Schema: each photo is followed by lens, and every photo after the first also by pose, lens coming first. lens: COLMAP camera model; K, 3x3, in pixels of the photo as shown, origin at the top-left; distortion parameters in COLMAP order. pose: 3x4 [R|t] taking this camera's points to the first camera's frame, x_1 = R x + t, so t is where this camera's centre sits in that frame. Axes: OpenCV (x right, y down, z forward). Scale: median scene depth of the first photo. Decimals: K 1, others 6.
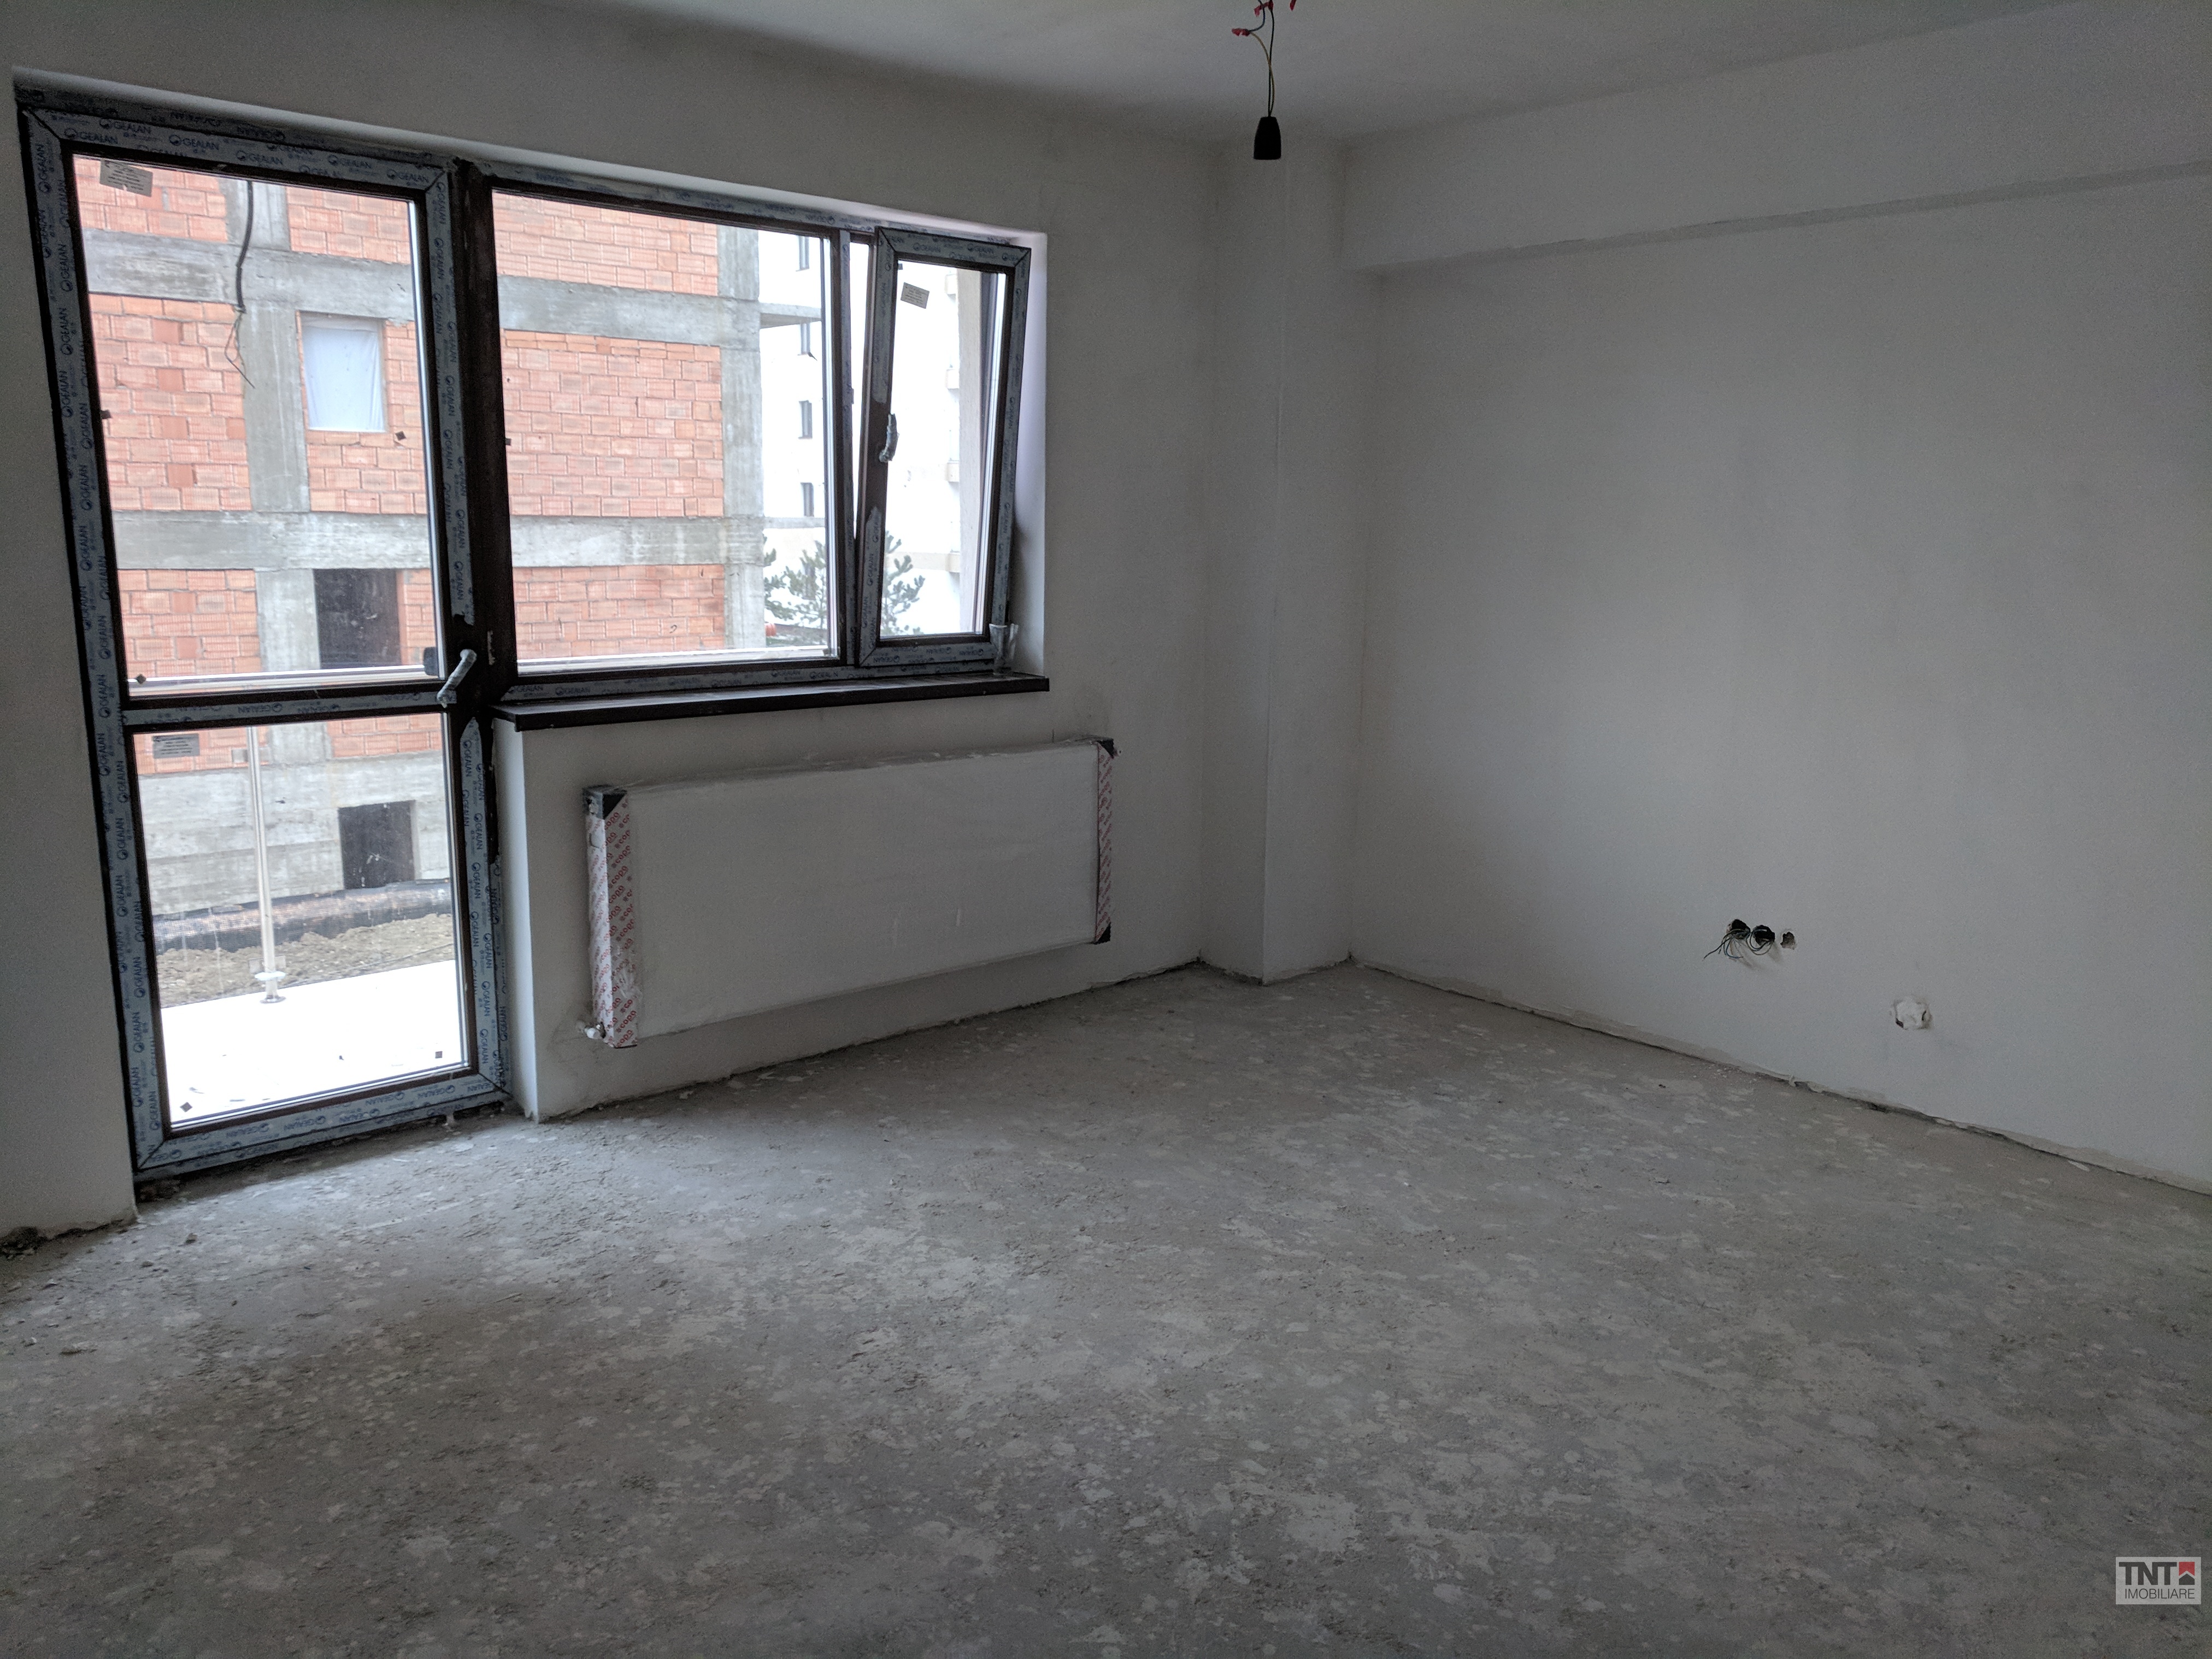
lens RADIAL K [[1665.8, 0, 1114.5], [0, 1665.8, 836.3], [0, 0, 1]] dist [0.001265, 0.024341]
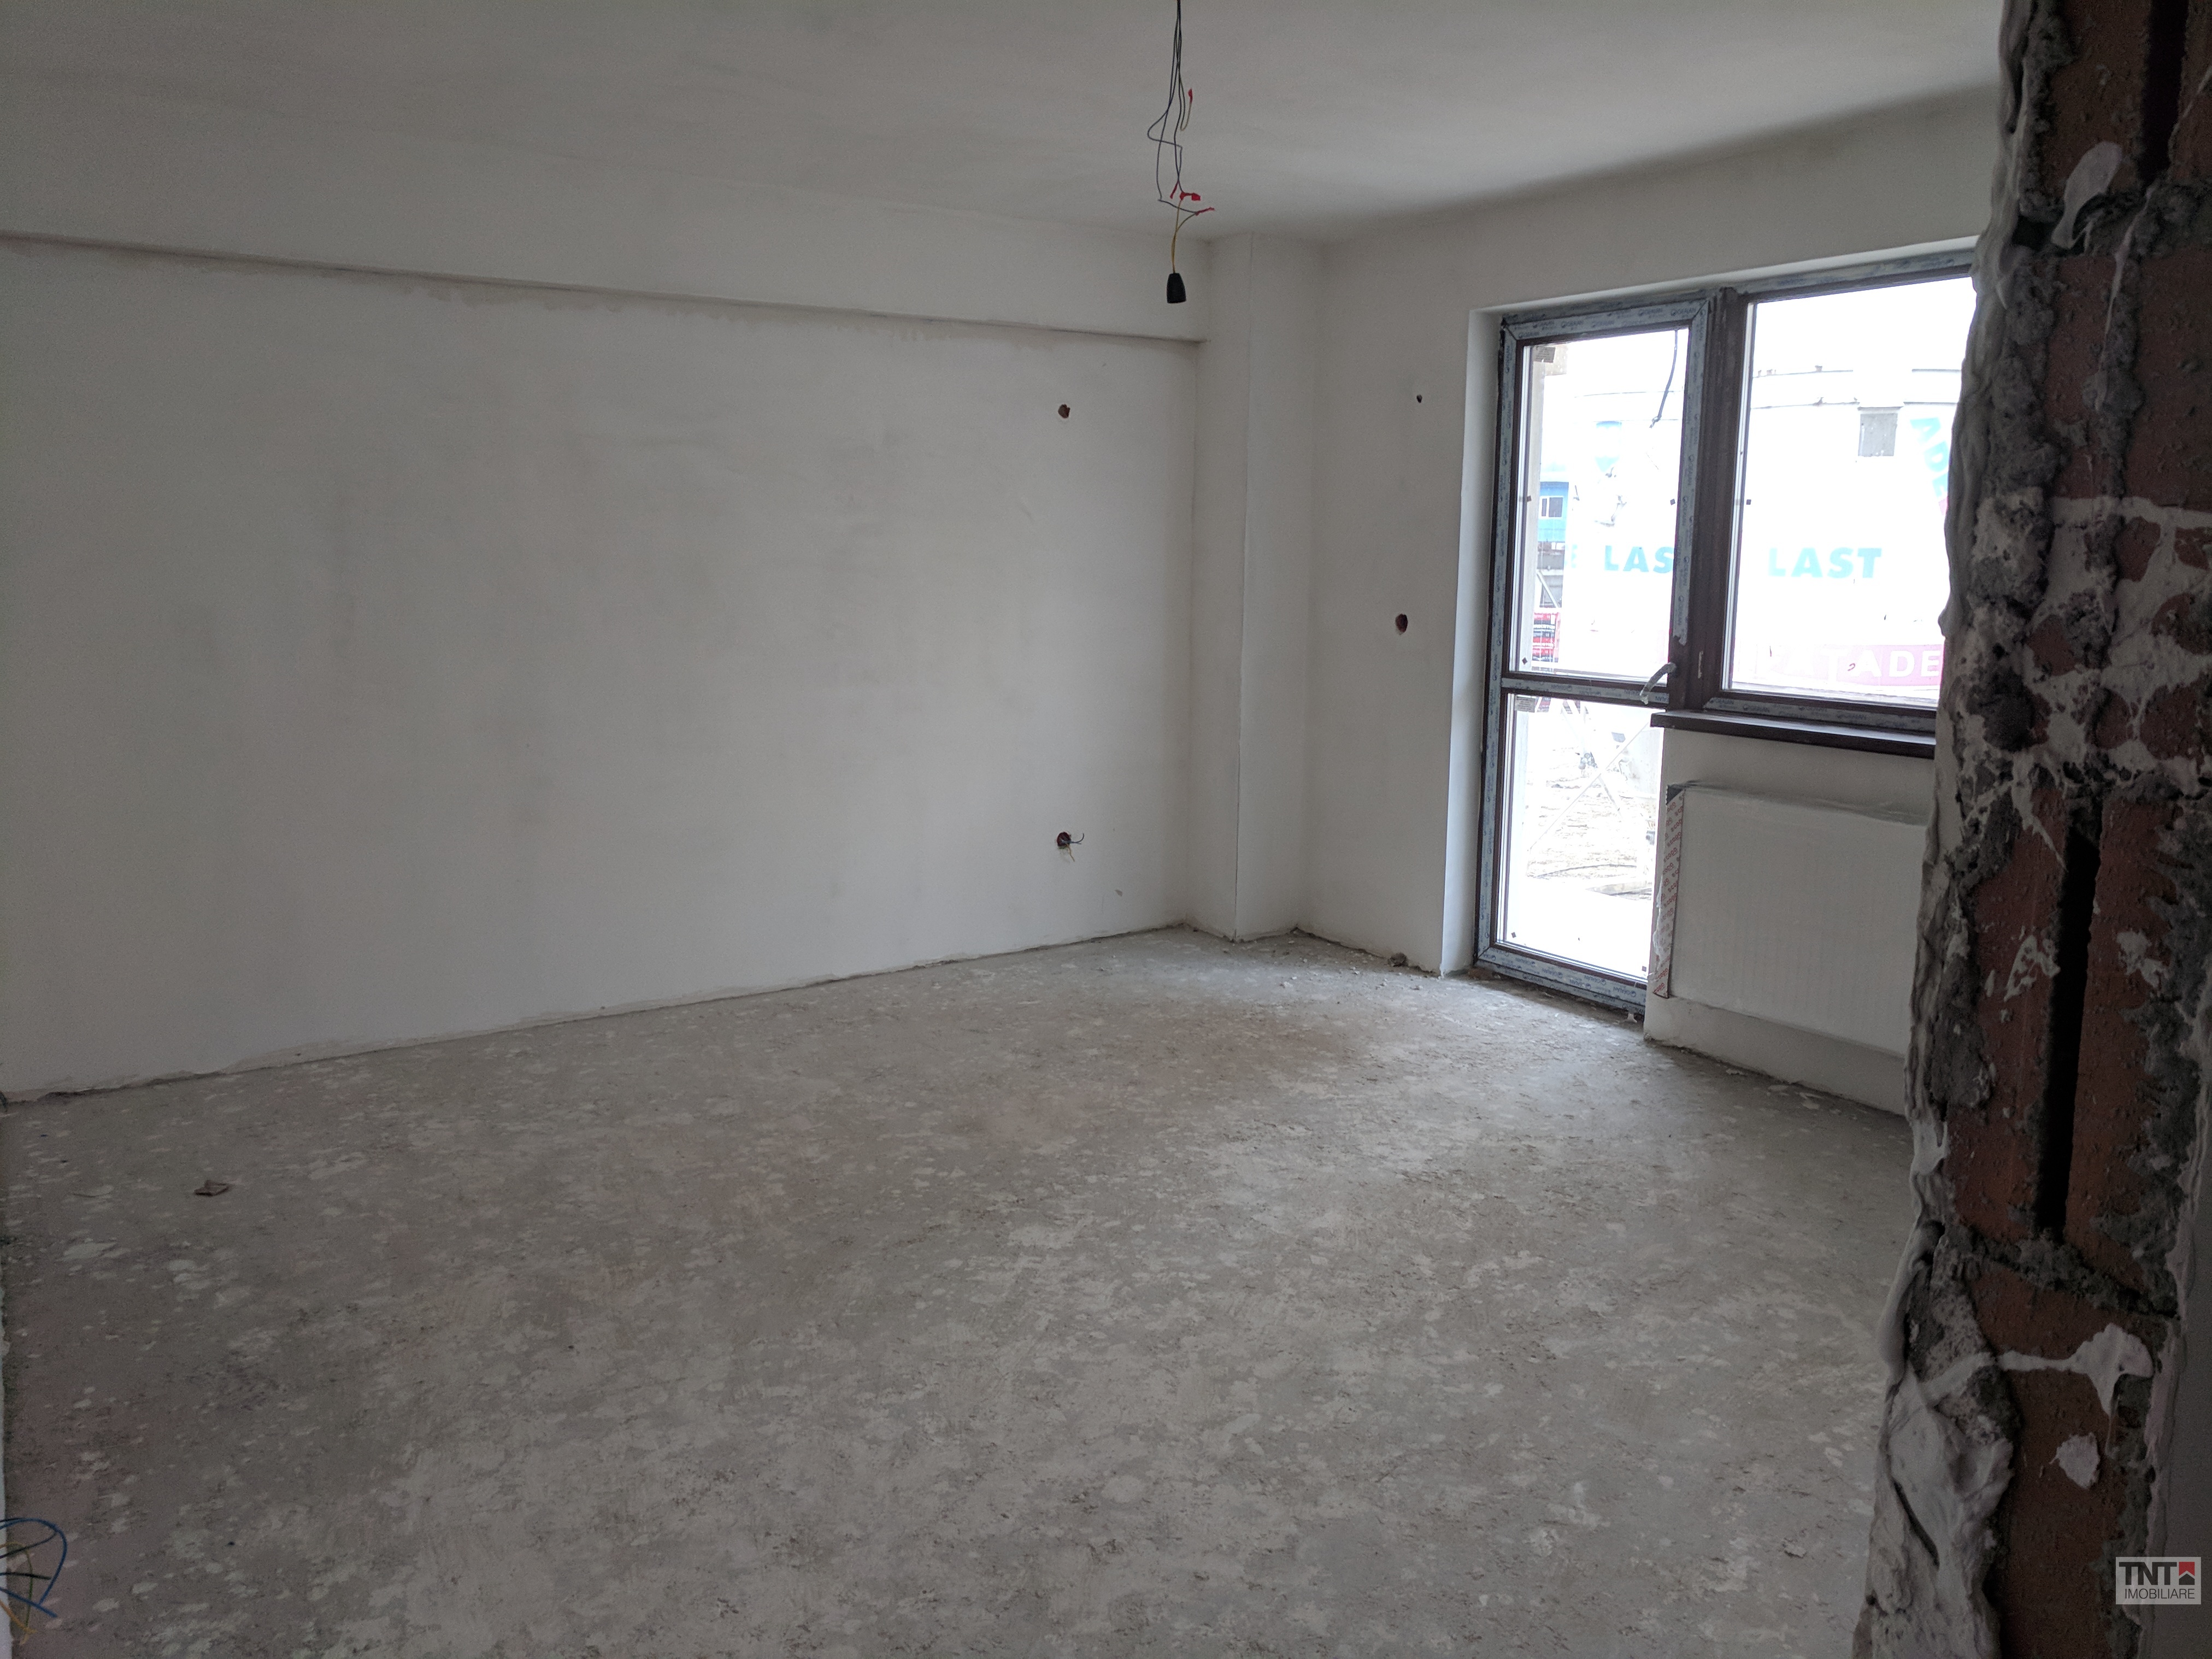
lens RADIAL K [[1665.8, 0, 1099.4], [0, 1665.8, 826.4], [0, 0, 1]] dist [0.001265, 0.024341]
pose [[-0.144728, 0.153918, -0.977427, 1.041488], [-0.202777, 0.962248, 0.181553, -0.144841], [0.968471, 0.224475, -0.108053, 0.791746]]
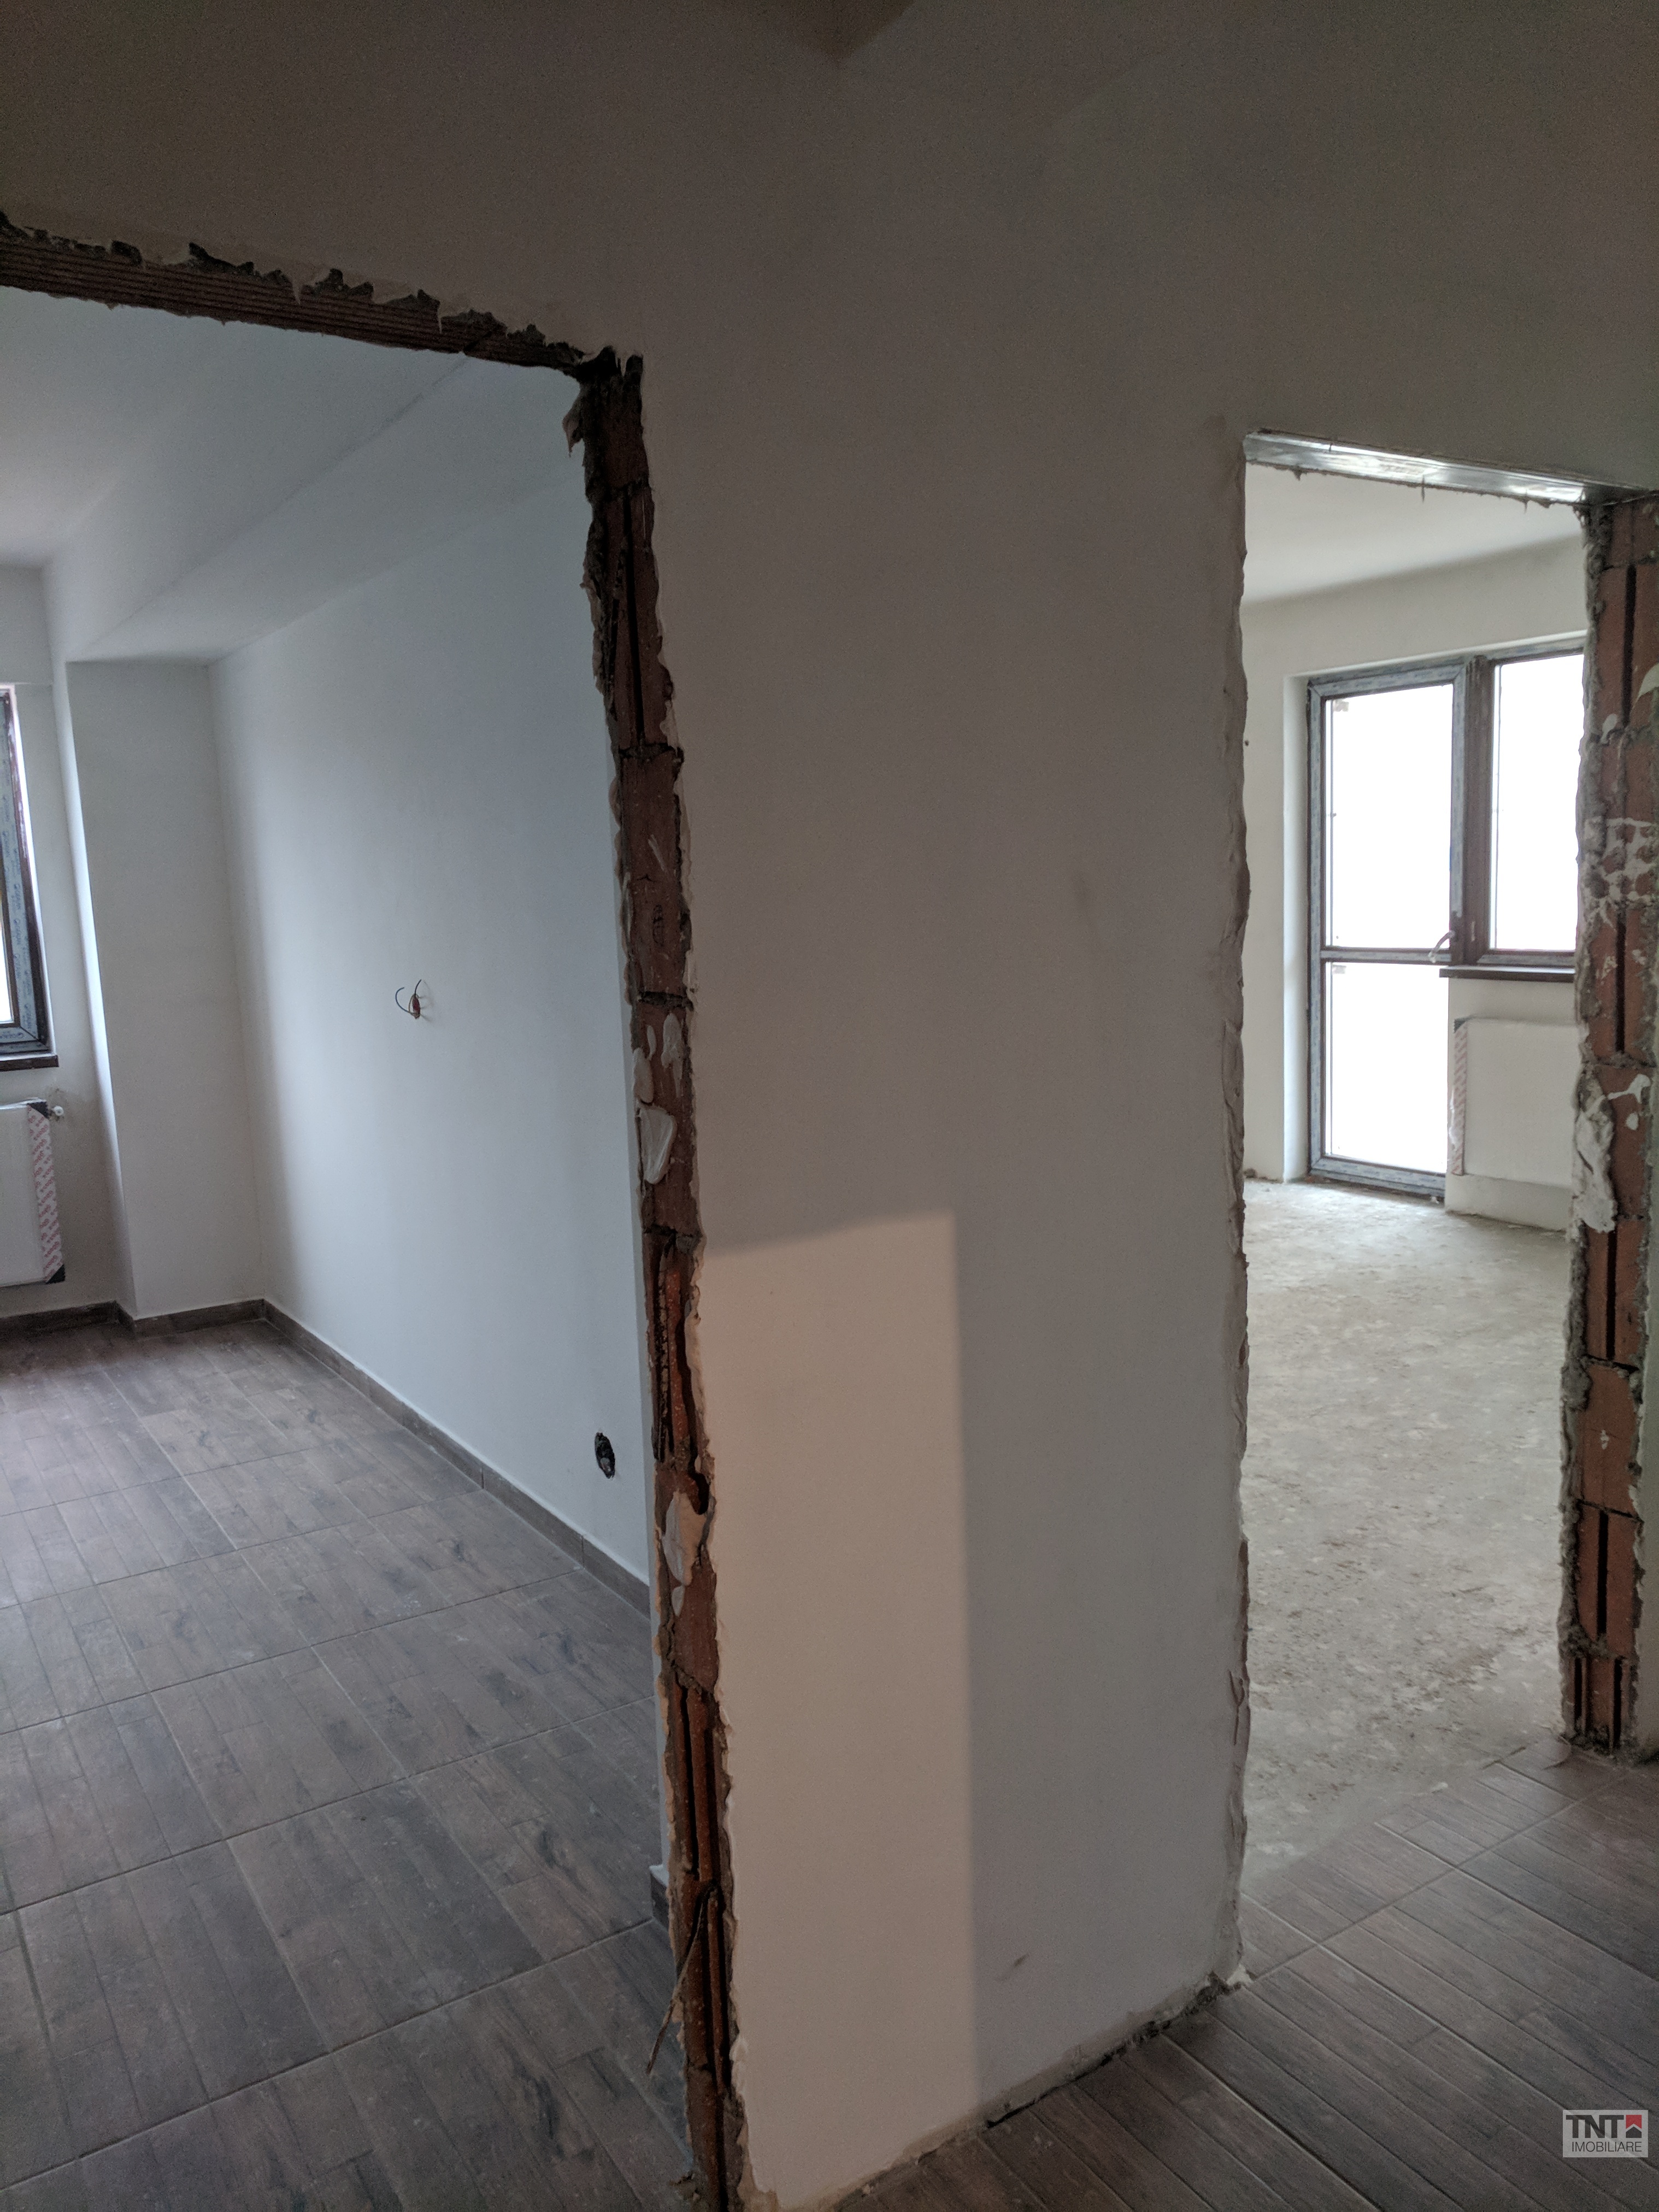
lens RADIAL K [[1665.8, 0, 826.1], [0, 1665.8, 1119.9], [0, 0, 1]] dist [0.001265, 0.024341]
pose [[-0.157976, 0.139678, -0.977514, 1.575066], [-0.155886, 0.974003, 0.164369, -0.111606], [0.975061, 0.178347, -0.132095, 0.670569]]
